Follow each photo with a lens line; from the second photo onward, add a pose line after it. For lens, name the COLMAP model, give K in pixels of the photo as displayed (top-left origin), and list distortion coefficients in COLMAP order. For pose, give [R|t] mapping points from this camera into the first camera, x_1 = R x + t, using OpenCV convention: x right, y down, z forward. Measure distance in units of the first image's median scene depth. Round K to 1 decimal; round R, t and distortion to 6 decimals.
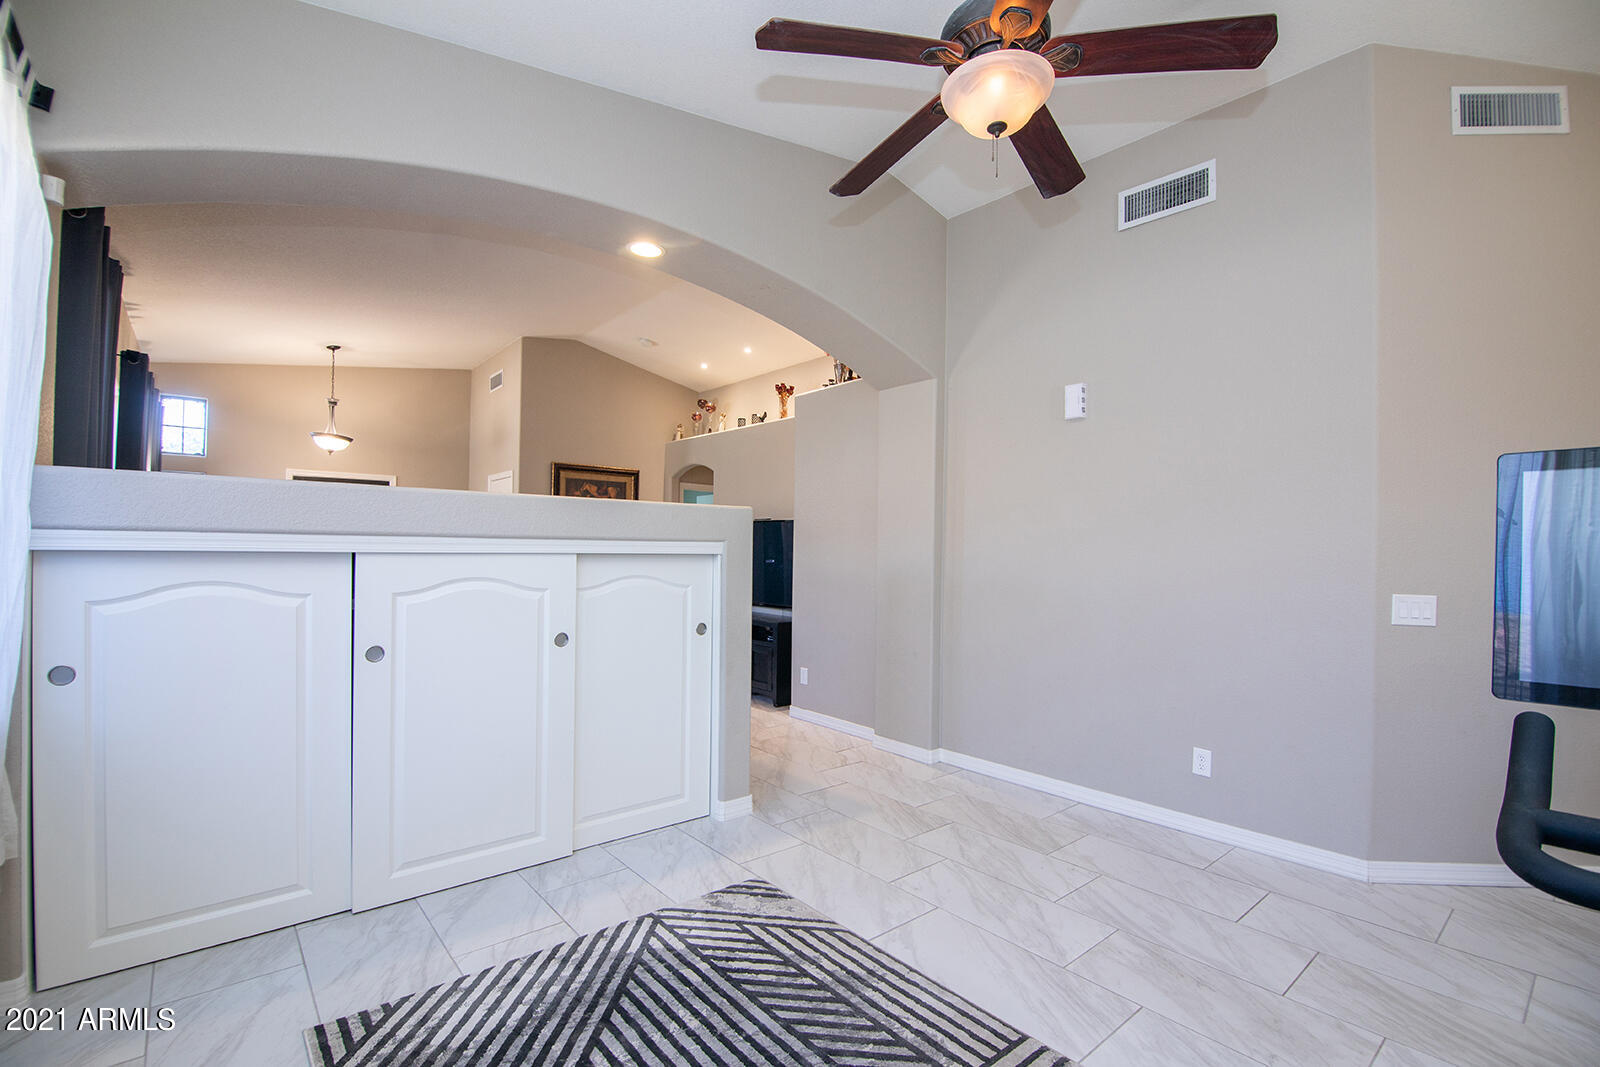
lens RADIAL K [[718.7, 0, 804.2], [0, 718.7, 538.8], [0, 0, 1]] dist [-0.000988, -0.011897]
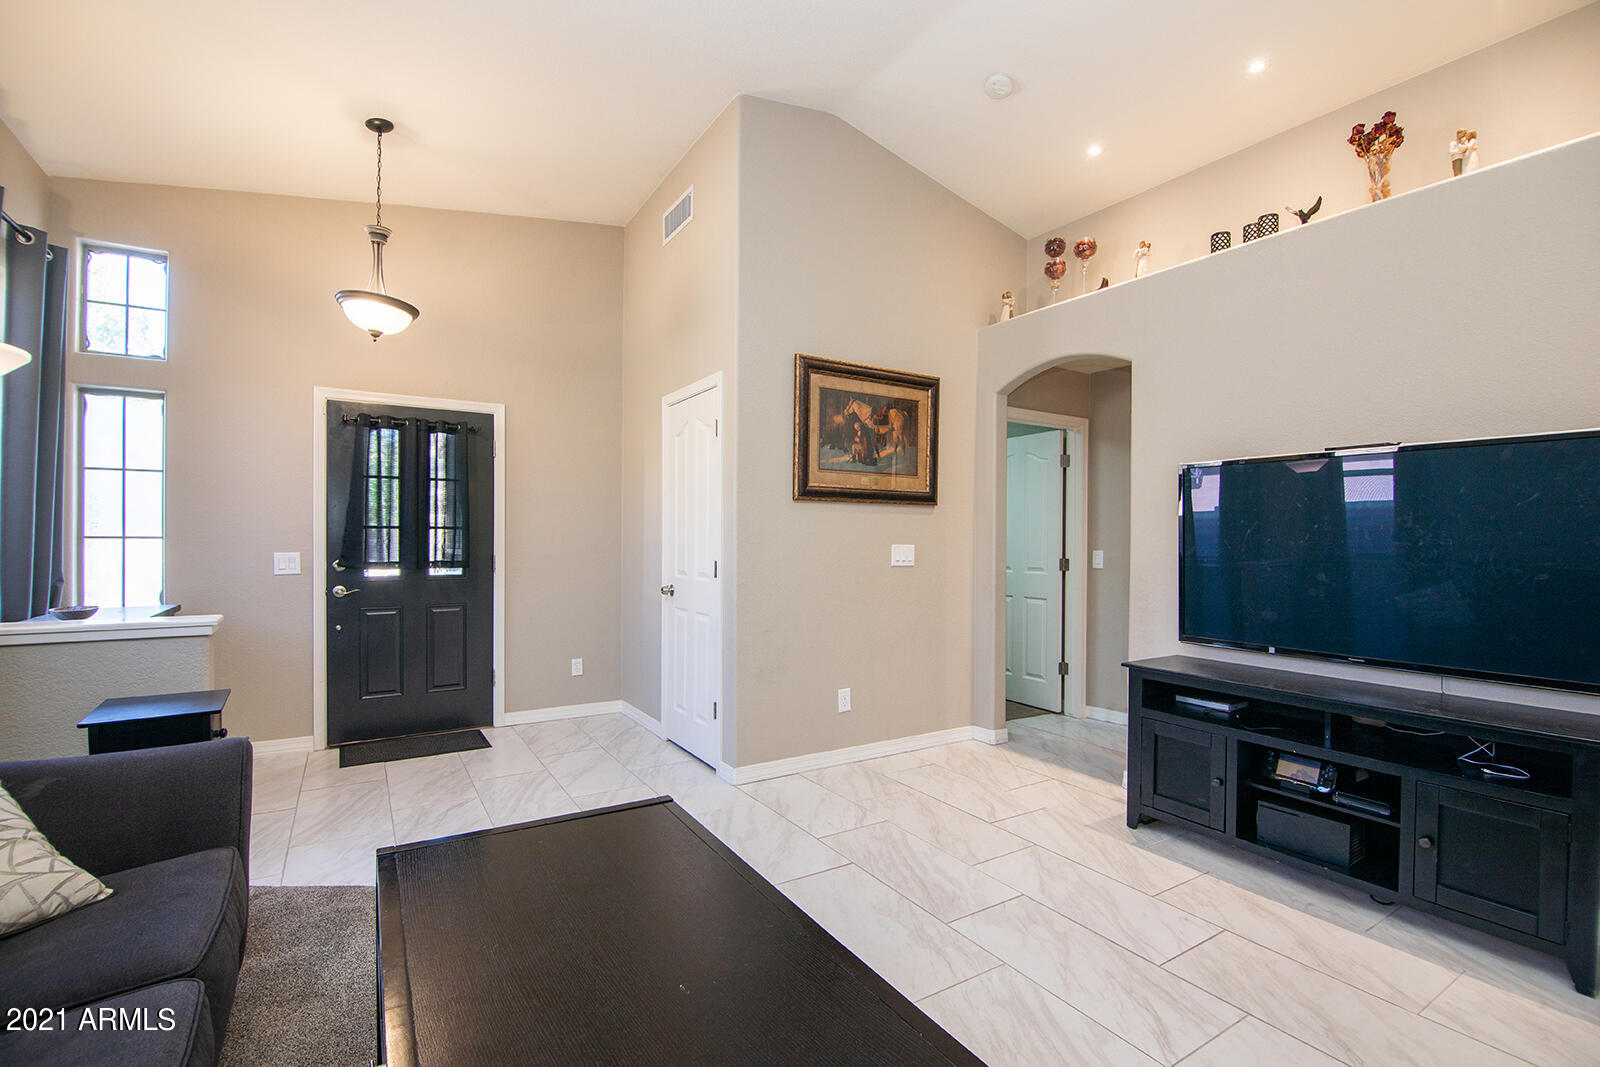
lens RADIAL K [[718.7, 0, 804.2], [0, 718.7, 538.8], [0, 0, 1]] dist [-0.000988, -0.011897]
pose [[0.990581, -0.007236, -0.136739, -0.298186], [0.009403, 0.999840, 0.015208, 0.014353], [0.136607, -0.016350, 0.990490, 0.542920]]
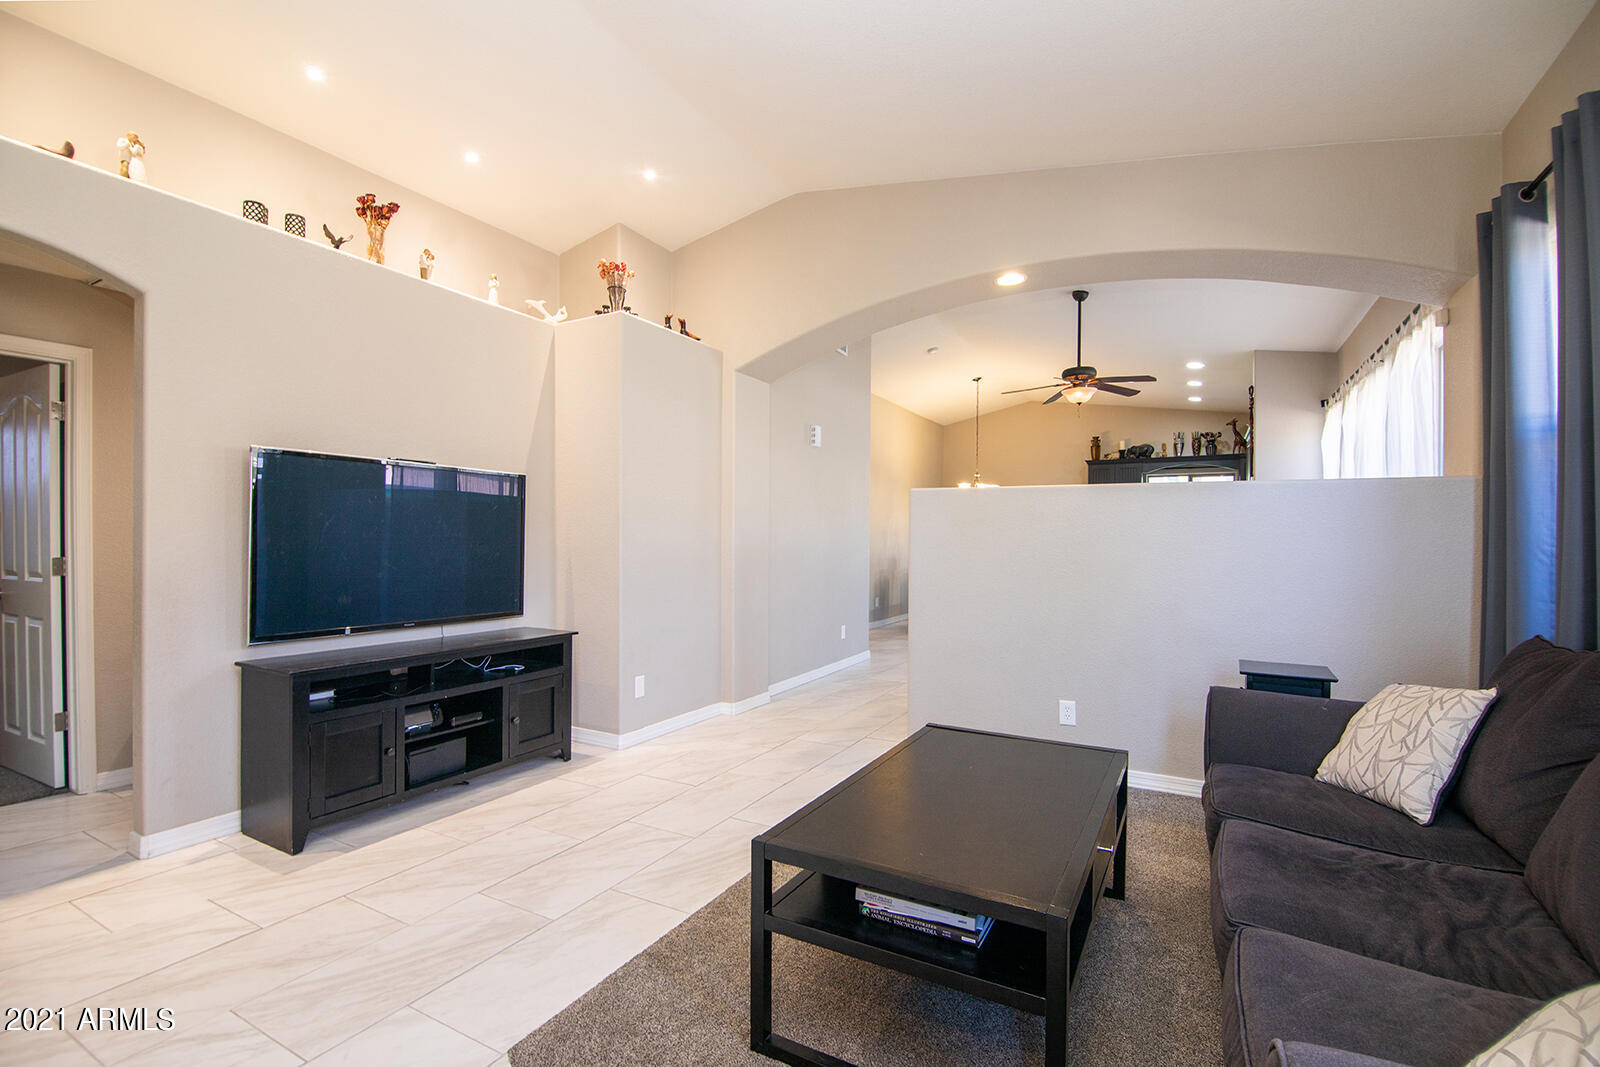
lens RADIAL K [[724.3, 0, 792.2], [0, 724.3, 540.7], [0, 0, 1]] dist [-0.001183, -0.011024]
pose [[-0.356872, -0.016594, 0.934006, -0.622188], [-0.027821, 0.999588, 0.007129, 0.018480], [-0.933739, -0.023440, -0.357187, 0.894363]]
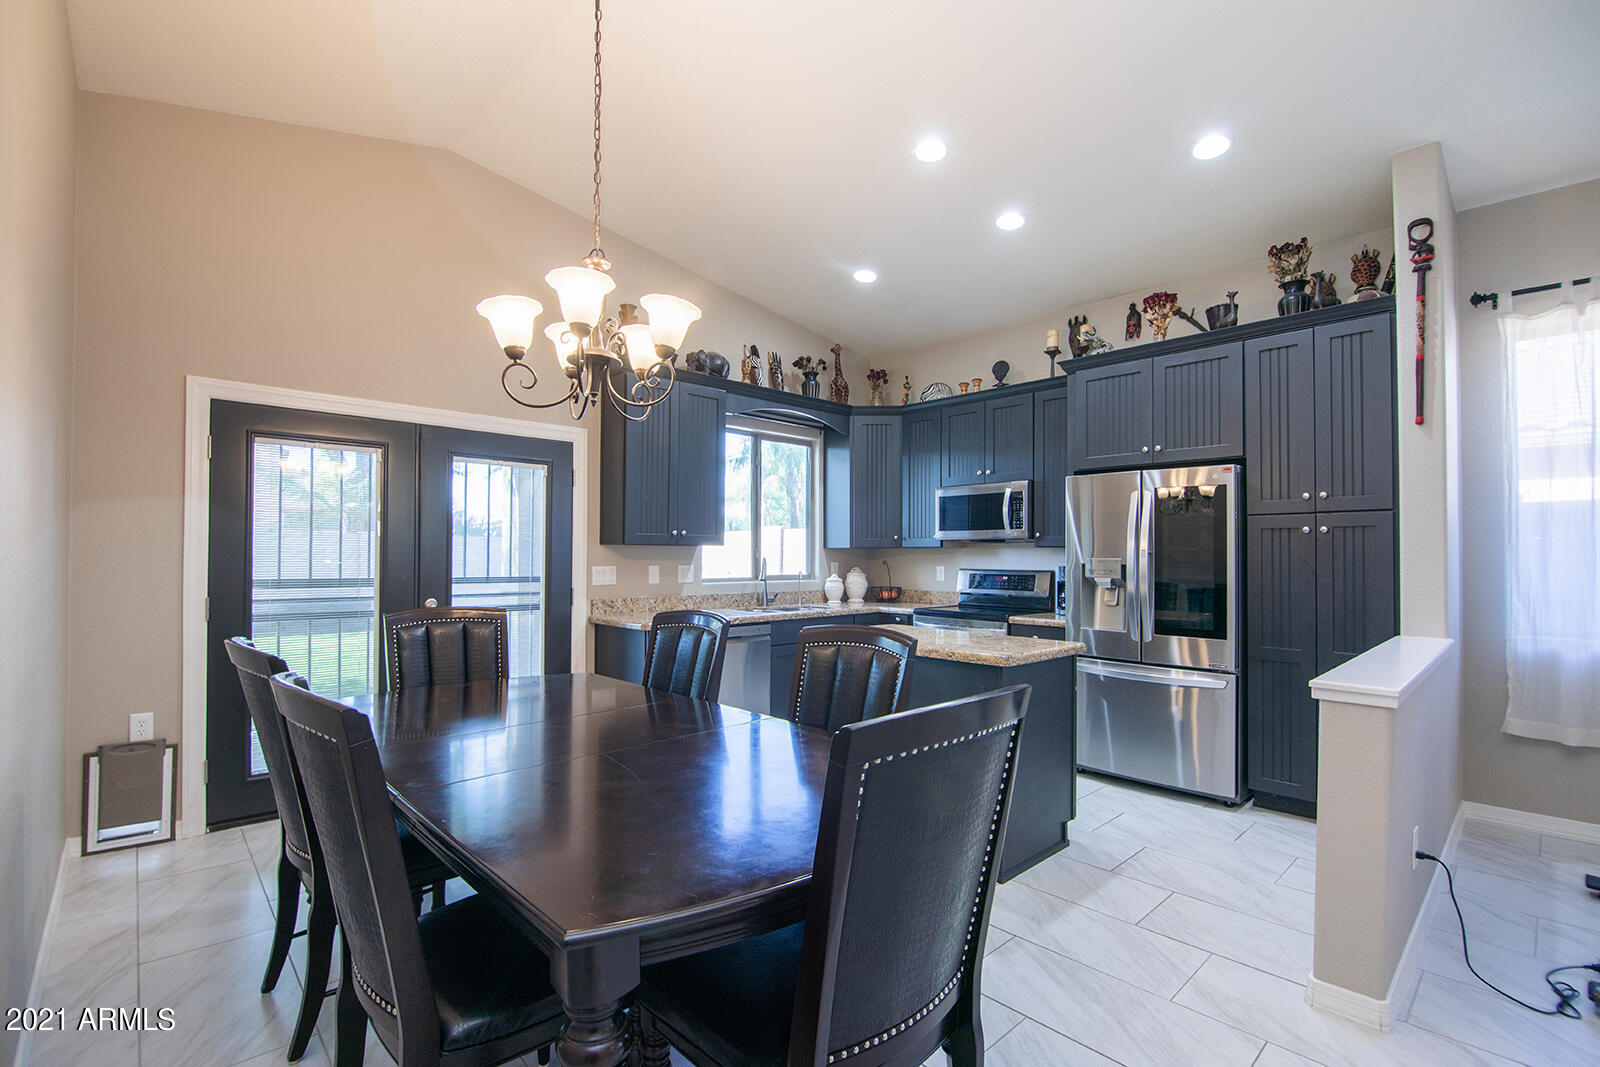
lens RADIAL K [[718.7, 0, 804.2], [0, 718.7, 538.8], [0, 0, 1]] dist [-0.000988, -0.011897]
pose [[-0.998218, -0.018430, -0.056759, 0.516985], [-0.016055, 0.998988, -0.042026, 0.014588], [0.057476, -0.041039, -0.997503, 0.340462]]
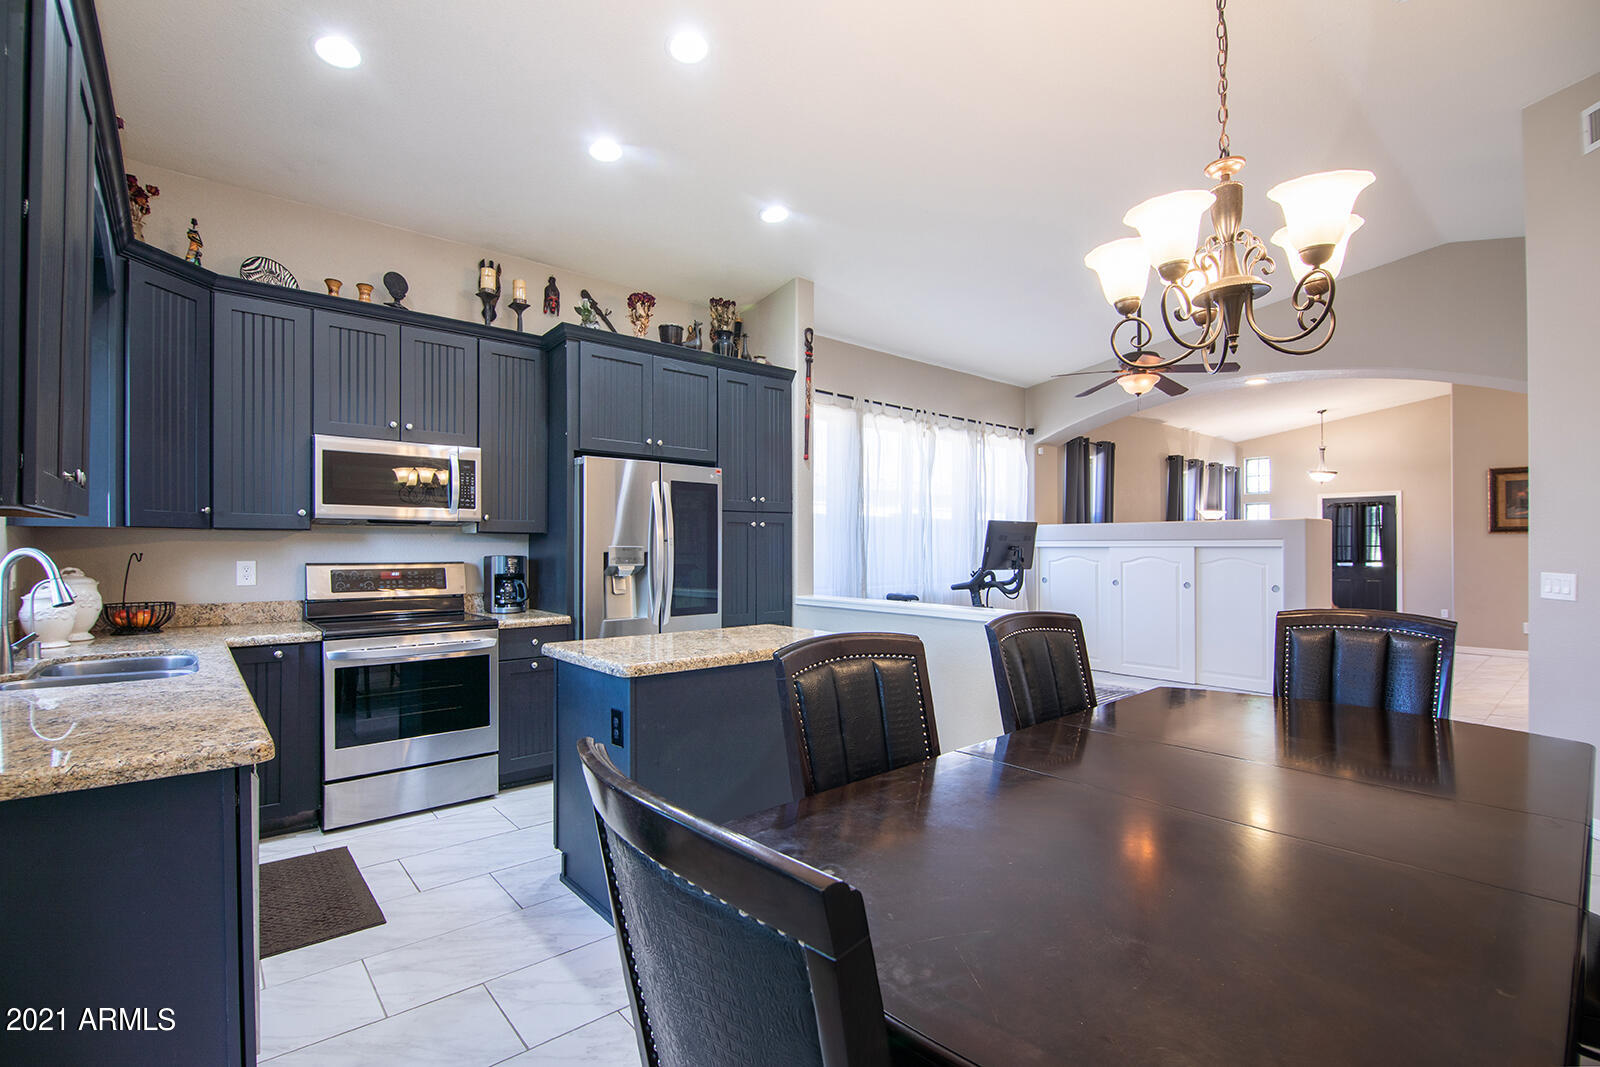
lens RADIAL K [[723.2, 0, 800.5], [0, 723.2, 547.3], [0, 0, 1]] dist [0.001511, -0.009374]
pose [[0.010110, -0.012448, -0.999871, 0.816127], [0.017305, 0.999775, -0.012272, 0.012259], [0.999799, -0.017179, 0.010323, -0.097010]]
